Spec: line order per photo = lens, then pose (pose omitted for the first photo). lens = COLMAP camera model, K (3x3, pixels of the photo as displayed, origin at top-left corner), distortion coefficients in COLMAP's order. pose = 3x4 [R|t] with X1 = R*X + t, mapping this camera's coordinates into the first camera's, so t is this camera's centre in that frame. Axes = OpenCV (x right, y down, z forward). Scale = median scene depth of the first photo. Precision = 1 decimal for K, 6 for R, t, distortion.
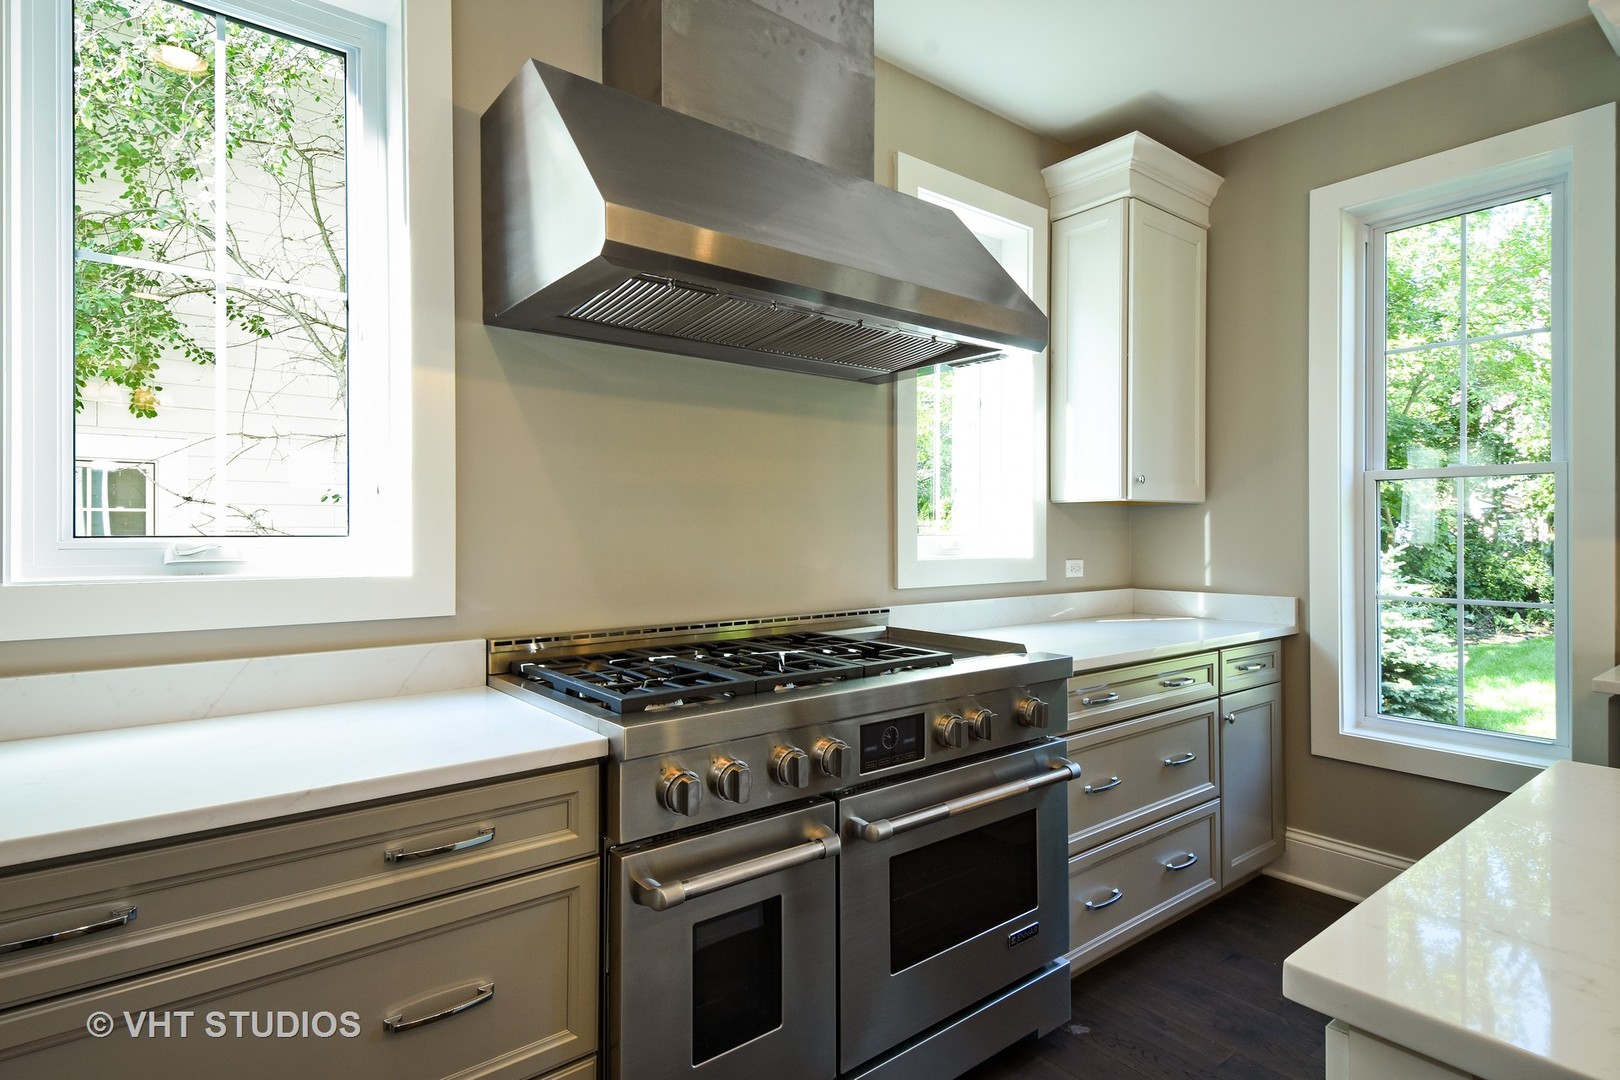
lens RADIAL K [[834.8, 0, 808.6], [0, 834.8, 530.9], [0, 0, 1]] dist [-0.001777, -0.000111]
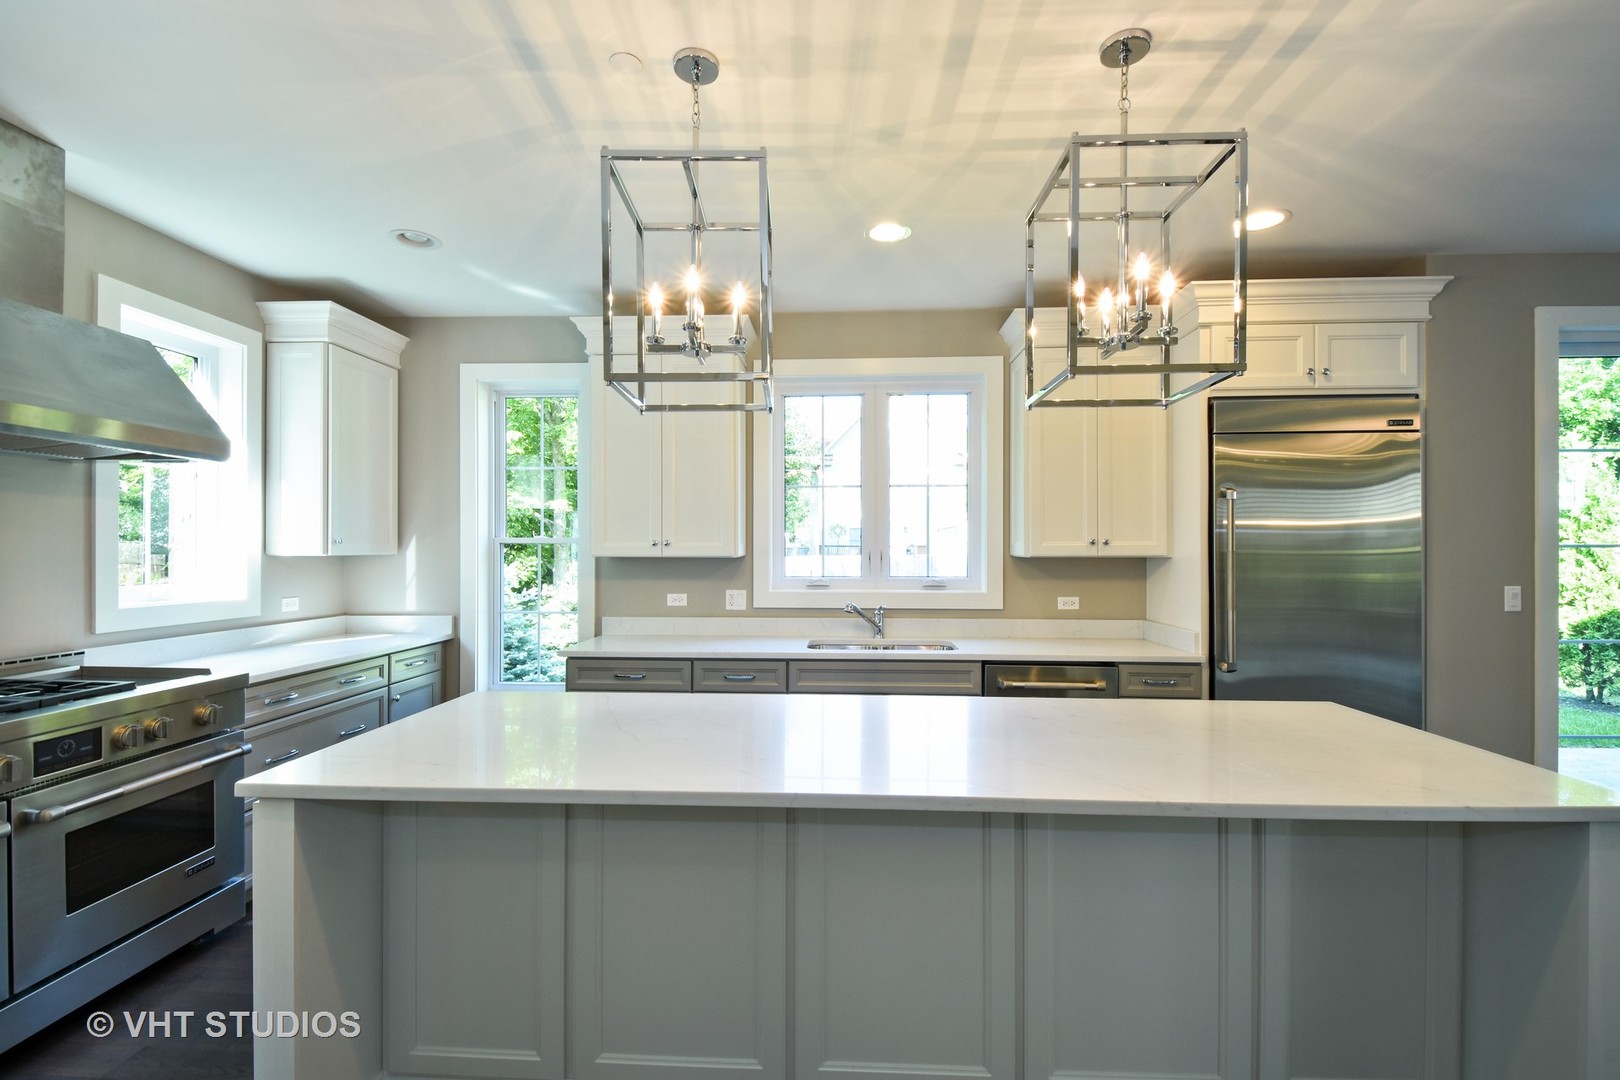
lens RADIAL K [[717.3, 0, 810.4], [0, 717.3, 544.9], [0, 0, 1]] dist [0.011669, -0.010175]
pose [[0.666228, 0.003457, 0.745740, 0.023348], [-0.001746, 0.999994, -0.003076, -0.065279], [-0.745746, 0.000748, 0.666230, -0.525392]]
